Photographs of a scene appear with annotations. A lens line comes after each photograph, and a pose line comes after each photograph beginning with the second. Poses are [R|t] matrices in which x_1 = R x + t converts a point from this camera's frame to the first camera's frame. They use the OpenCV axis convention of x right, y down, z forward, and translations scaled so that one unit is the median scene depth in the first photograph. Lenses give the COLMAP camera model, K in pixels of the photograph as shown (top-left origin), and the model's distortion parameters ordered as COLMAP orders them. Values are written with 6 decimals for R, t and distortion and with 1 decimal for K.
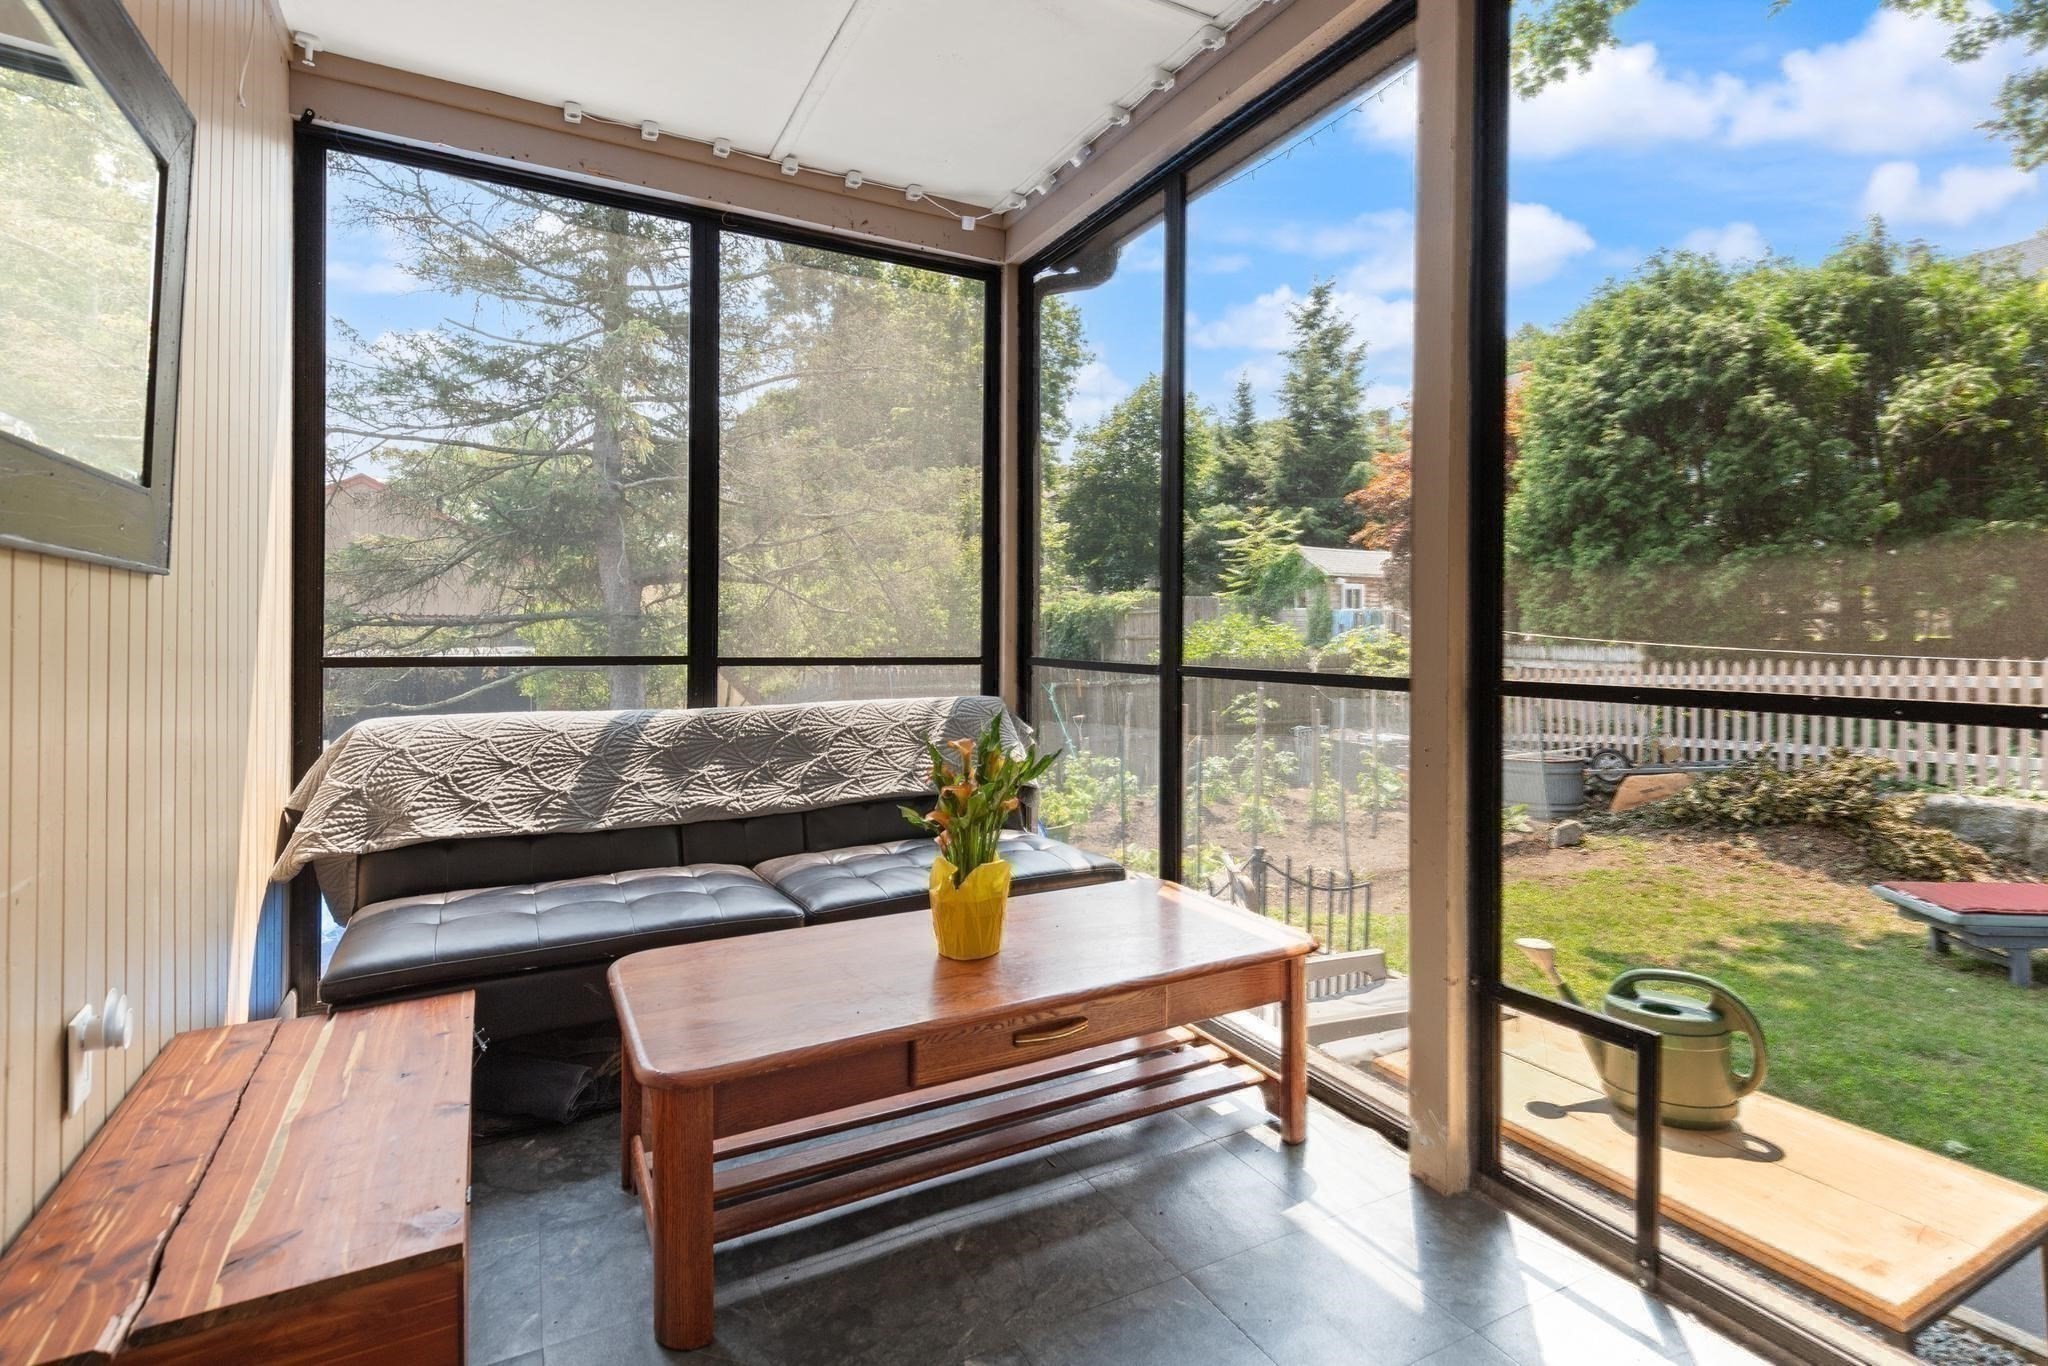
lens RADIAL K [[954.6, 0, 1018.9], [0, 954.6, 639.6], [0, 0, 1]] dist [0.002447, -0.001196]
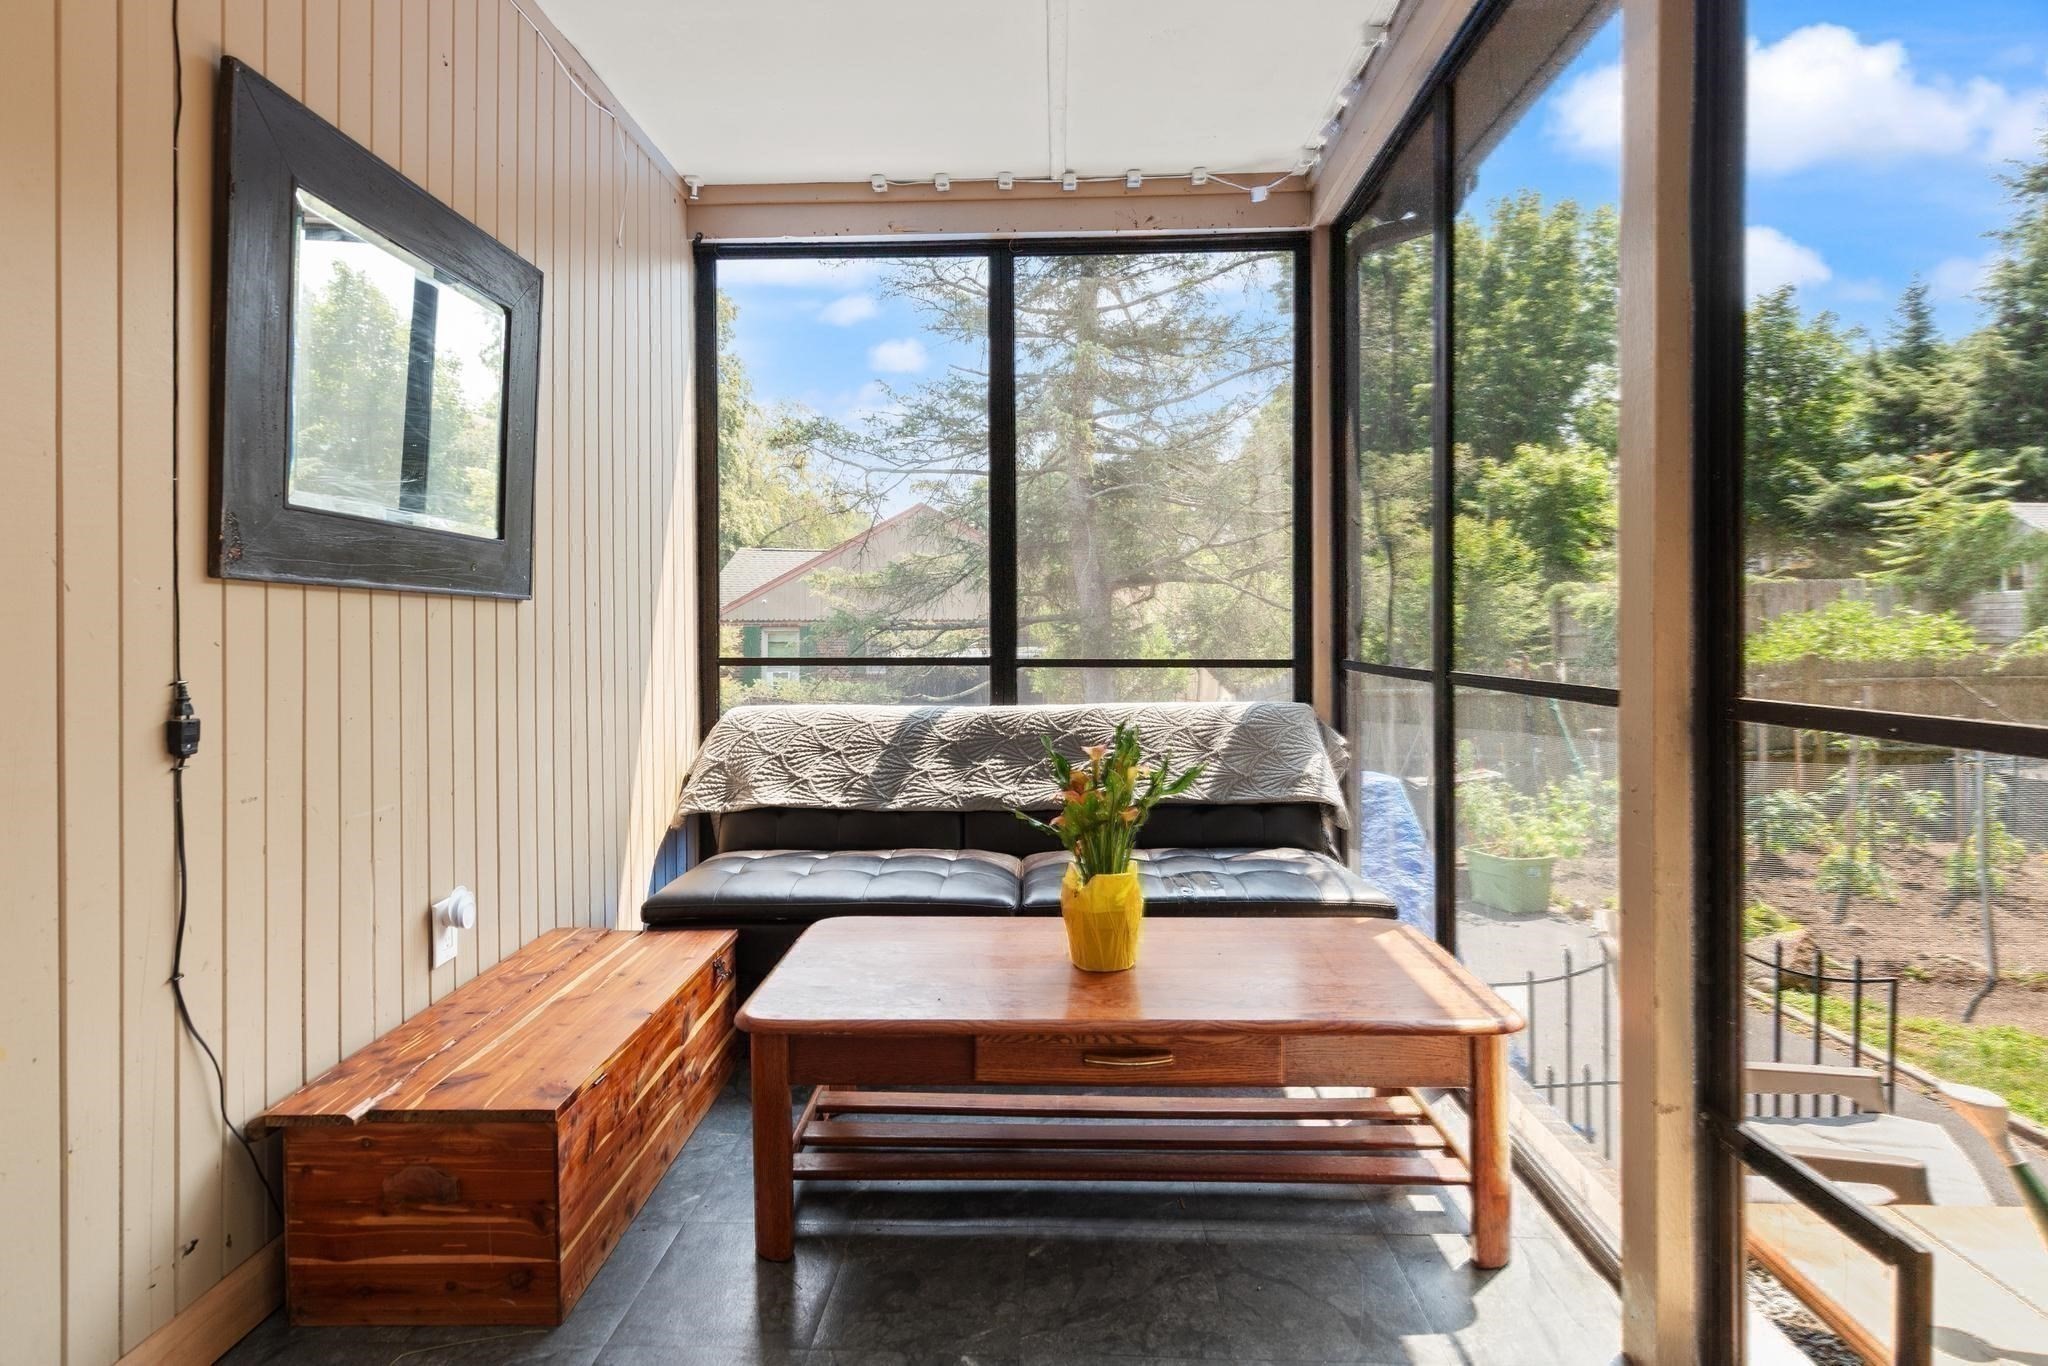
lens RADIAL K [[973.8, 0, 1026.5], [0, 973.8, 643.9], [0, 0, 1]] dist [0.002087, -0.001504]
pose [[0.865406, -0.003372, -0.501060, 0.230667], [0.005852, 0.999977, 0.003378, -0.001624], [0.501037, -0.005856, 0.865406, 0.062942]]
